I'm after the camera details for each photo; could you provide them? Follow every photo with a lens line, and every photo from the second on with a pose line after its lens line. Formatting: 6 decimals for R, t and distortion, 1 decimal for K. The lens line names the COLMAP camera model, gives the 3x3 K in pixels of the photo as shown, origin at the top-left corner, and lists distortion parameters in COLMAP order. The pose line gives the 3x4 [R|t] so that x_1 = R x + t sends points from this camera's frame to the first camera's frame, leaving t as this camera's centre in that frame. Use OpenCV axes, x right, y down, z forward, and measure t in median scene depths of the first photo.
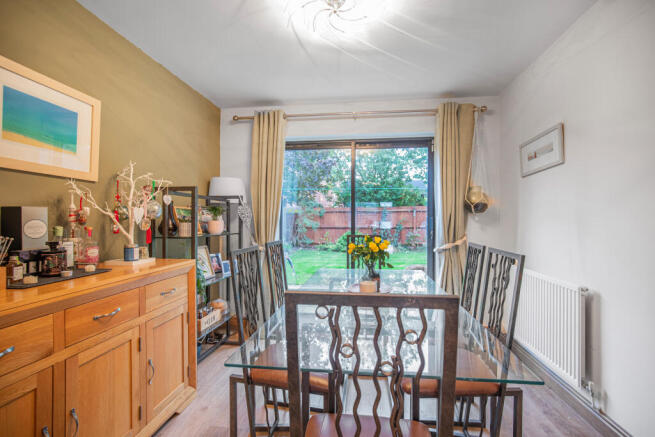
lens RADIAL K [[305.8, 0, 331.0], [0, 305.8, 217.6], [0, 0, 1]] dist [-0.028559, 0.000056]
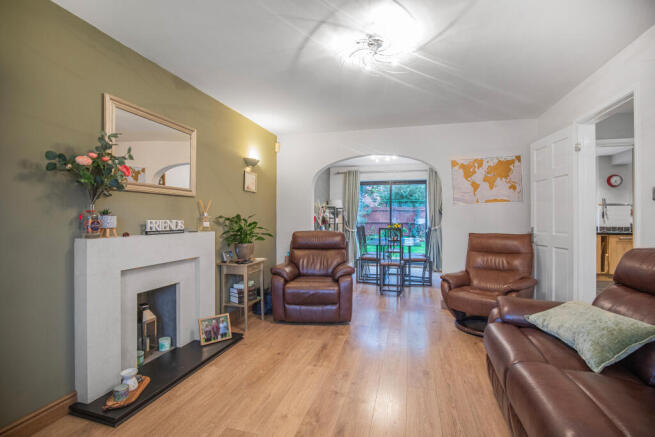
lens RADIAL K [[308.4, 0, 327.5], [0, 308.4, 218.5], [0, 0, 1]] dist [-0.002755, -0.000319]
pose [[0.989482, -0.001883, -0.144645, -0.015839], [0.003716, 0.999916, 0.012403, -0.003874], [0.144609, -0.012810, 0.989406, -0.341914]]
